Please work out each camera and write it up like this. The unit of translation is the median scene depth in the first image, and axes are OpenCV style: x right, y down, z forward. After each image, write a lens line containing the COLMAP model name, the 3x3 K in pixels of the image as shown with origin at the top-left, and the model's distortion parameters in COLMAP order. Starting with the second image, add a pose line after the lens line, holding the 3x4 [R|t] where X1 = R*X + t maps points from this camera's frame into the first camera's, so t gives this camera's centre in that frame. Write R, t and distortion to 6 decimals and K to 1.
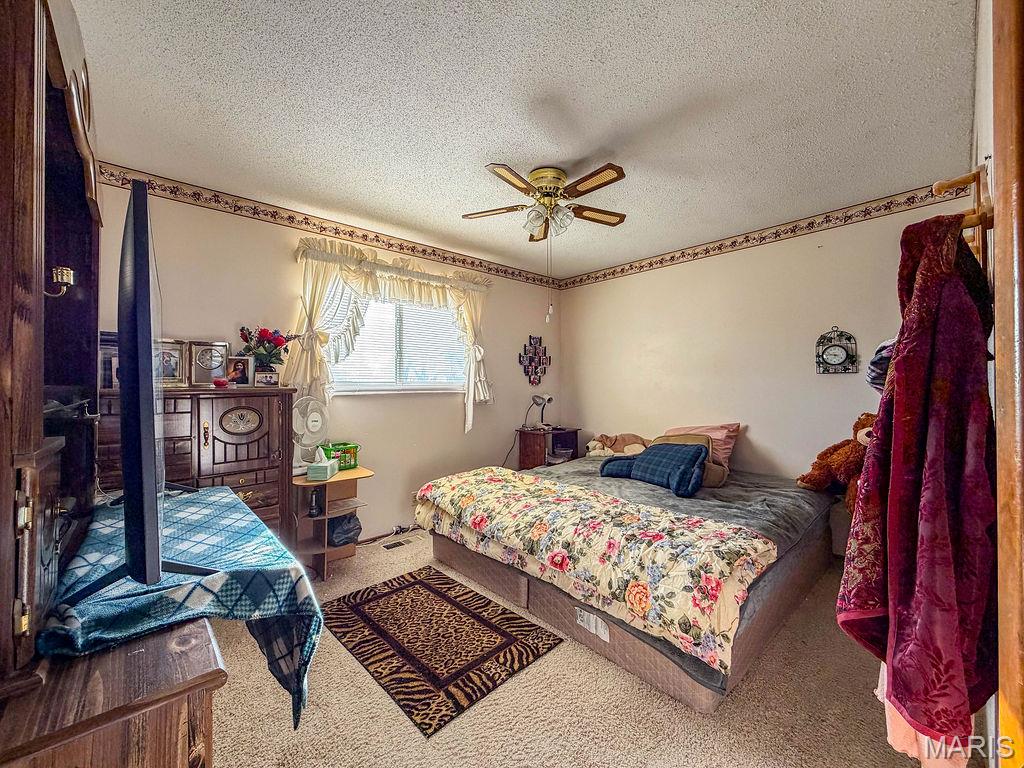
lens RADIAL K [[411.4, 0, 509.6], [0, 411.4, 382.5], [0, 0, 1]] dist [0.001591, 0.000218]
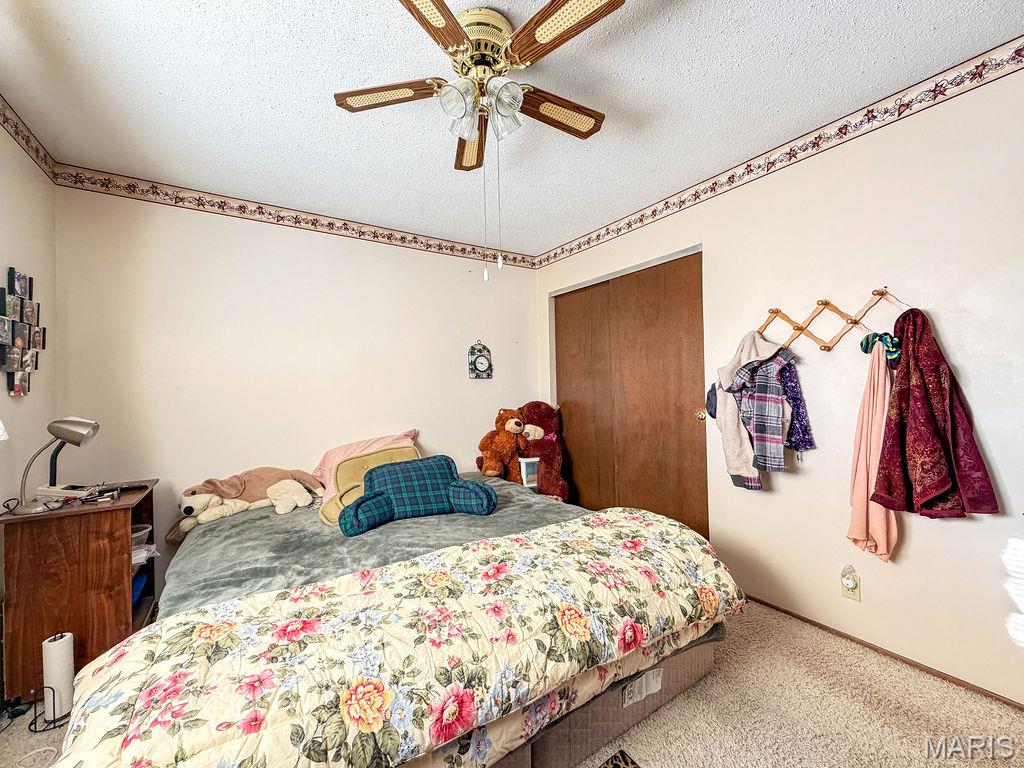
lens RADIAL K [[411.4, 0, 509.6], [0, 411.4, 382.5], [0, 0, 1]] dist [0.001591, 0.000218]
pose [[0.143579, 0.010987, 0.989578, -0.480686], [0.012769, 0.999835, -0.012954, 0.007726], [-0.989557, 0.014496, 0.143415, 0.873041]]
